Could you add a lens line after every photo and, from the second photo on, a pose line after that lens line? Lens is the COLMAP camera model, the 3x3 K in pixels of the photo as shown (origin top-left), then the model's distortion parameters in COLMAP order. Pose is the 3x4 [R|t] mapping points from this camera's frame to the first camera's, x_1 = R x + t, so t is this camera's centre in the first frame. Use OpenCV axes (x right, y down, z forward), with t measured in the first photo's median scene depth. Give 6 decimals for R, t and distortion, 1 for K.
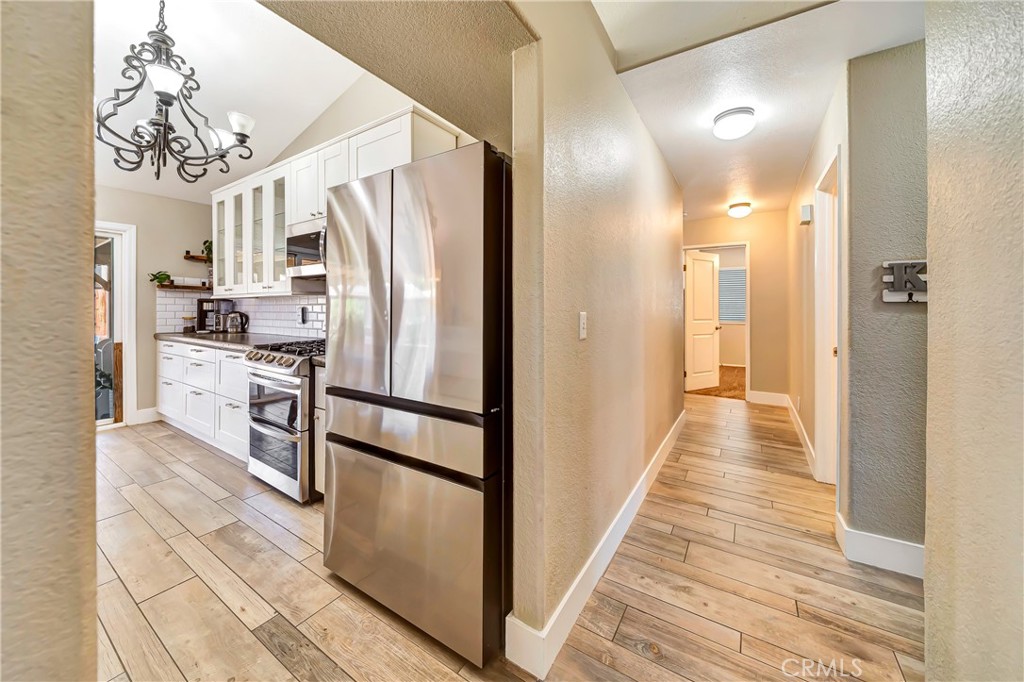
lens RADIAL K [[382.6, 0, 489.5], [0, 382.6, 307.3], [0, 0, 1]] dist [-0.000210, -0.000031]
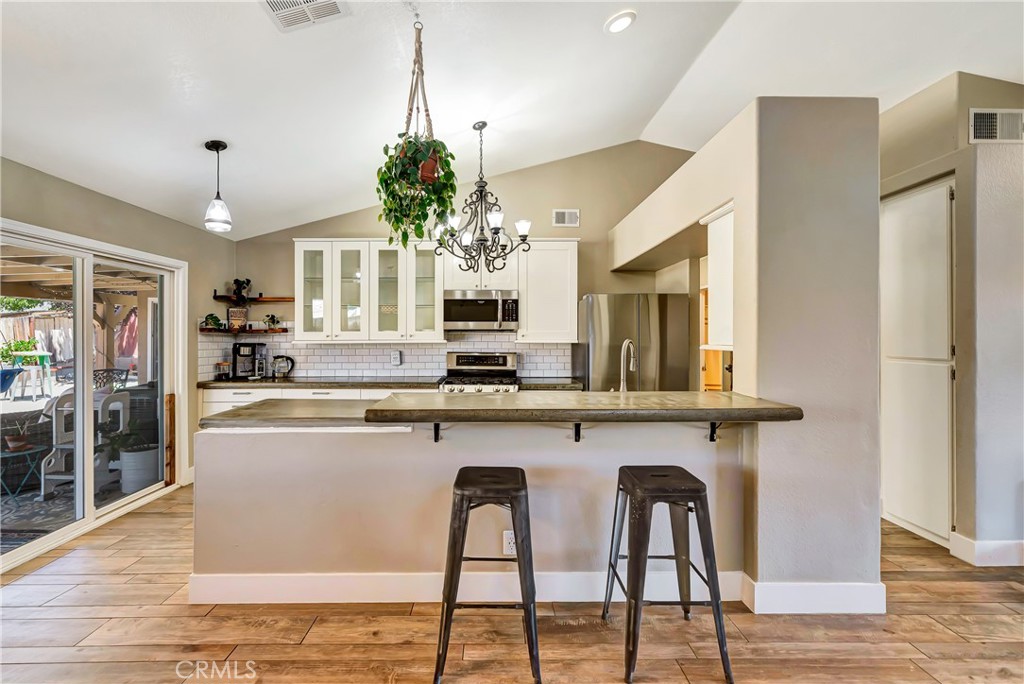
lens RADIAL K [[432.3, 0, 502.1], [0, 432.3, 337.2], [0, 0, 1]] dist [-0.000915, 0.000023]
pose [[0.823894, -0.001429, 0.566743, -0.853273], [0.001710, 0.999999, 0.000036, -0.036423], [-0.566742, 0.000940, 0.823895, -0.240784]]
